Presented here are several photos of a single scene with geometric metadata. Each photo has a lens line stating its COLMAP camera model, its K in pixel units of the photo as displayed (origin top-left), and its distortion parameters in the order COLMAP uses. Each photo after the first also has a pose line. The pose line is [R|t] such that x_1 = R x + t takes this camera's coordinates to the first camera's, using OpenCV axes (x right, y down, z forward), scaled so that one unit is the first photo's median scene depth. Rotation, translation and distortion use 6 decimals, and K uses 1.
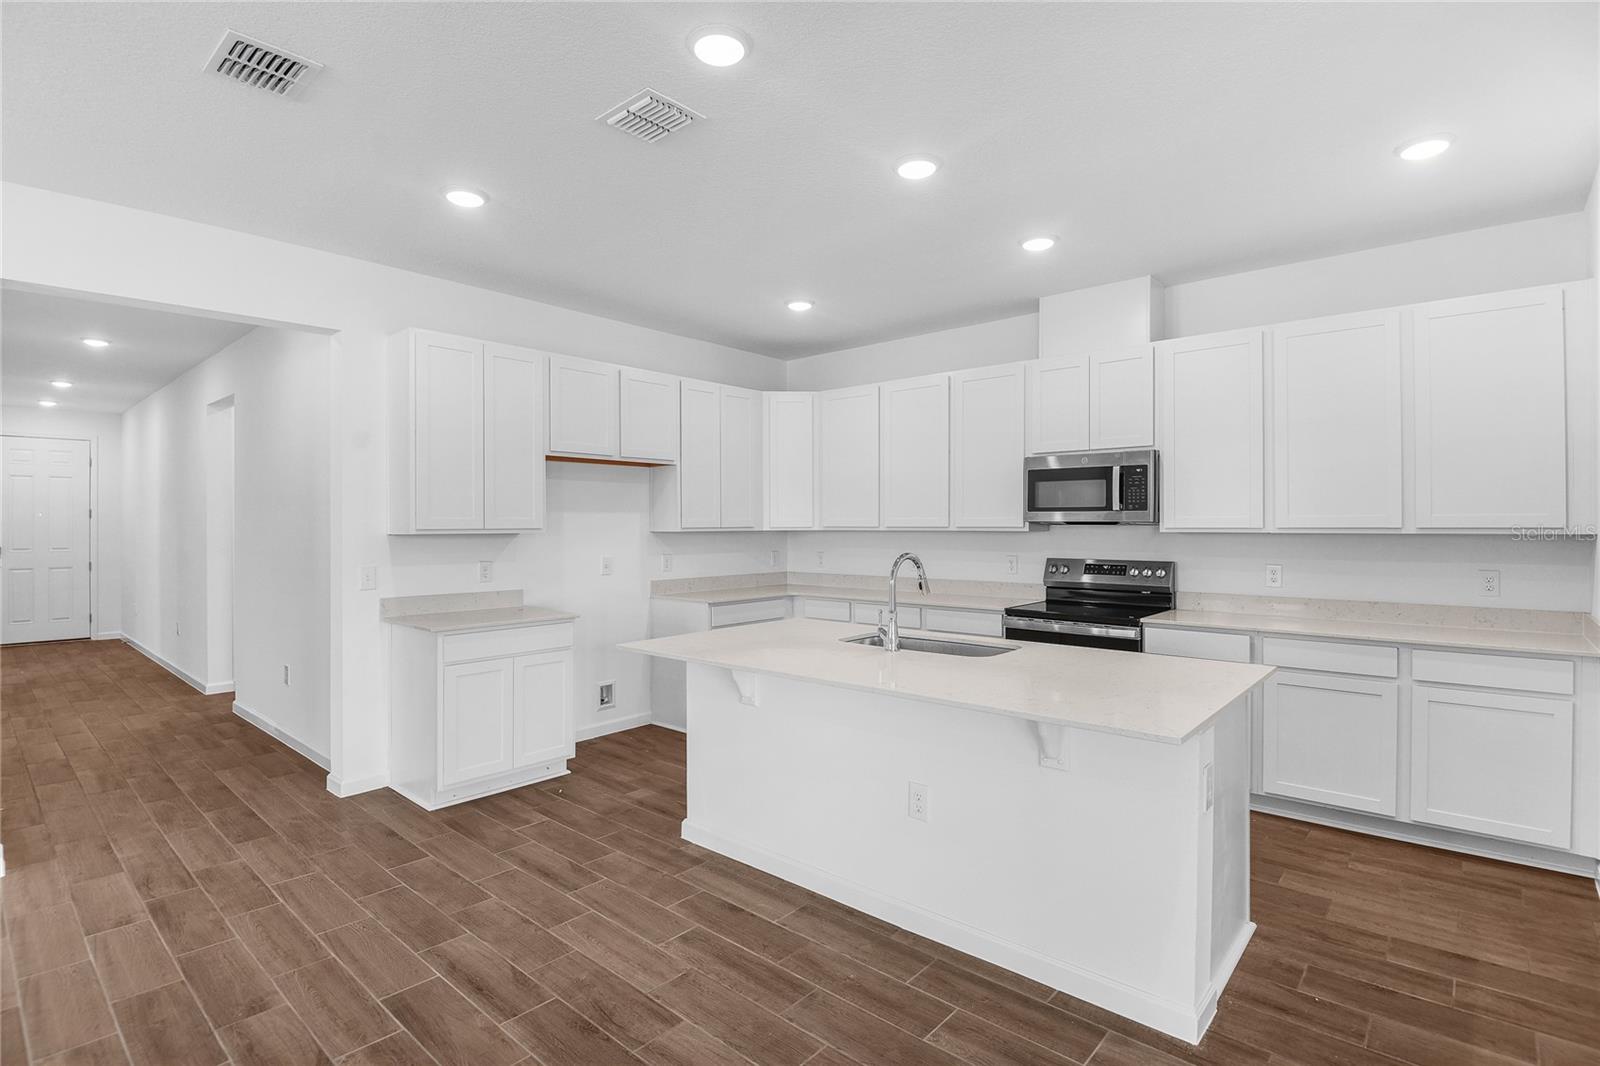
lens RADIAL K [[778.3, 0, 800.0], [0, 778.3, 533.0], [0, 0, 1]] dist [-0.002505, -0.015121]
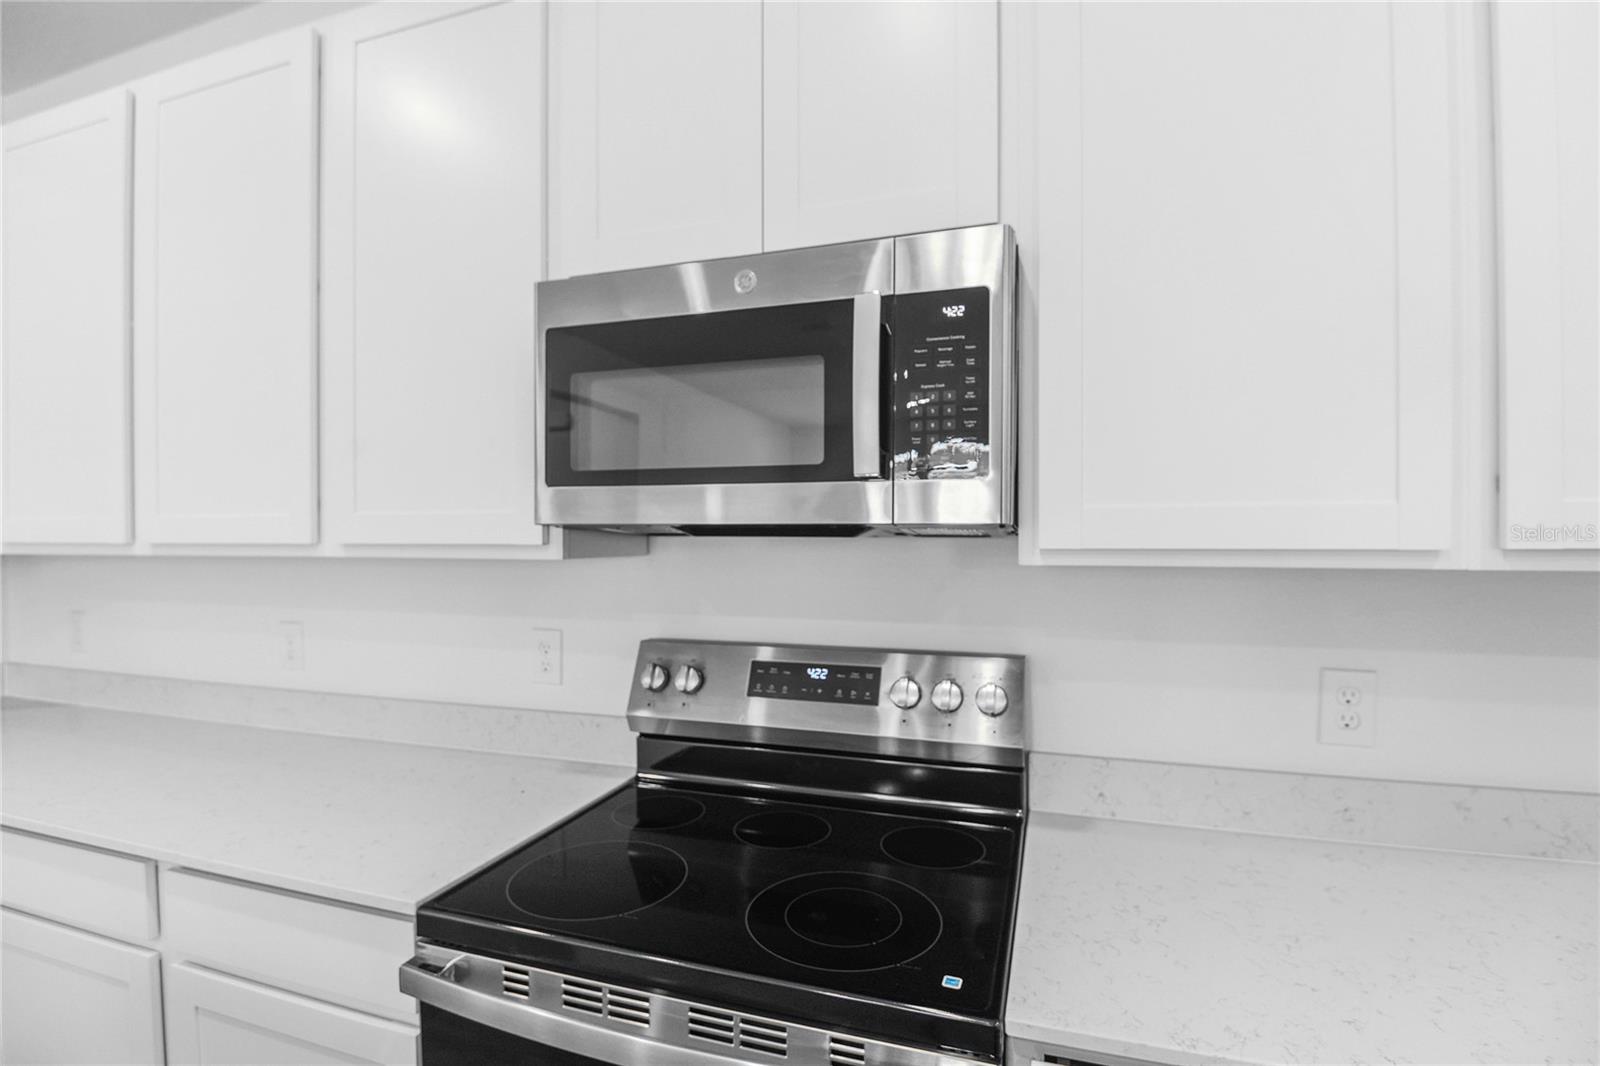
lens RADIAL K [[750.3, 0, 800.0], [0, 750.3, 533.0], [0, 0, 1]] dist [0.001176, -0.012966]
pose [[0.922502, -0.001275, 0.385989, 0.274253], [0.004977, 0.999951, -0.008593, -0.009233], [-0.385959, 0.009848, 0.922463, 0.730522]]
